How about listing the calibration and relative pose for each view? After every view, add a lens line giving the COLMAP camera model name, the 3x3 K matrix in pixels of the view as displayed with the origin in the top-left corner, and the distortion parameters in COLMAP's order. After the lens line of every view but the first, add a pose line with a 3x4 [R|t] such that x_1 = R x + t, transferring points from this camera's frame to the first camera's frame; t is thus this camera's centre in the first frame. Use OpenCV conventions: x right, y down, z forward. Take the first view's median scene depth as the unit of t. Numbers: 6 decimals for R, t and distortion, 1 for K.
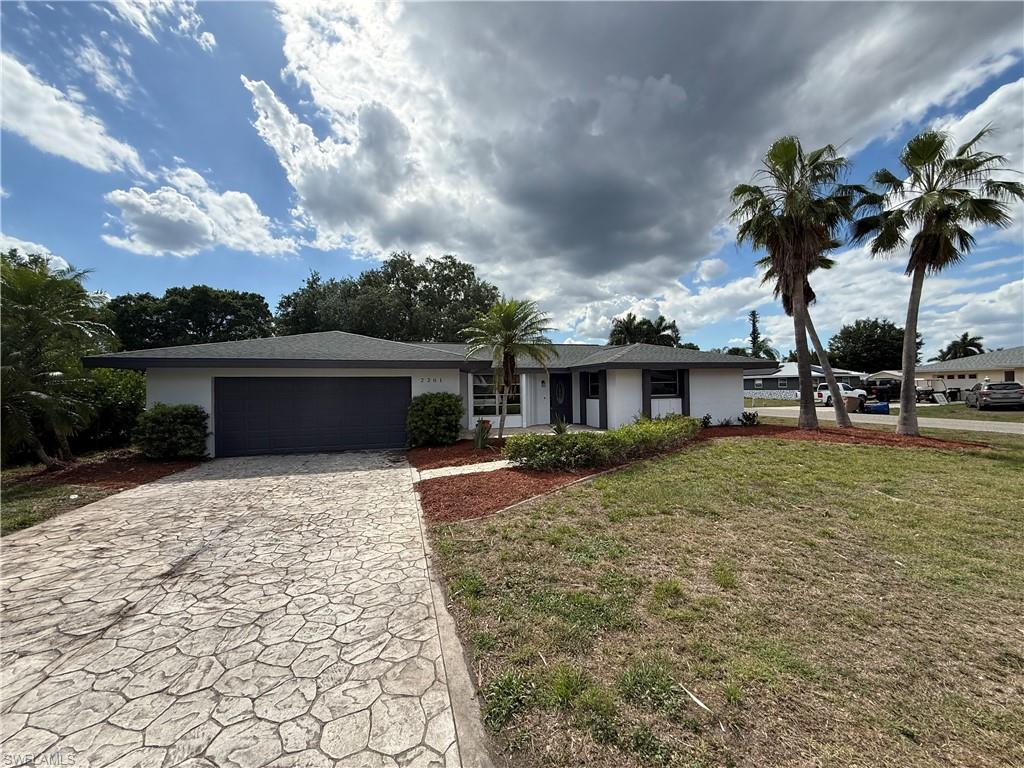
lens RADIAL K [[408.3, 0, 511.1], [0, 408.3, 384.8], [0, 0, 1]] dist [-0.000702, 0.000132]
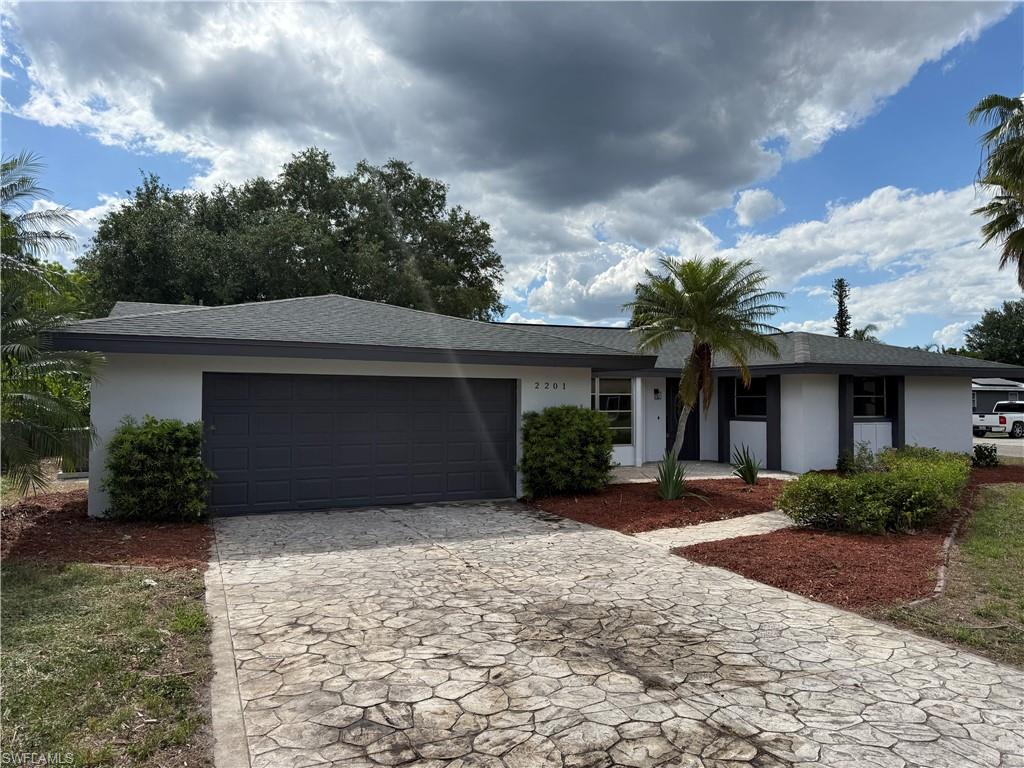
lens RADIAL K [[721.7, 0, 516.6], [0, 721.7, 382.9], [0, 0, 1]] dist [0.051947, -0.059032]
pose [[0.989875, 0.021812, 0.140256, -0.835011], [-0.019674, 0.999668, -0.016612, 0.007023], [-0.140571, 0.013684, 0.989976, -0.079659]]
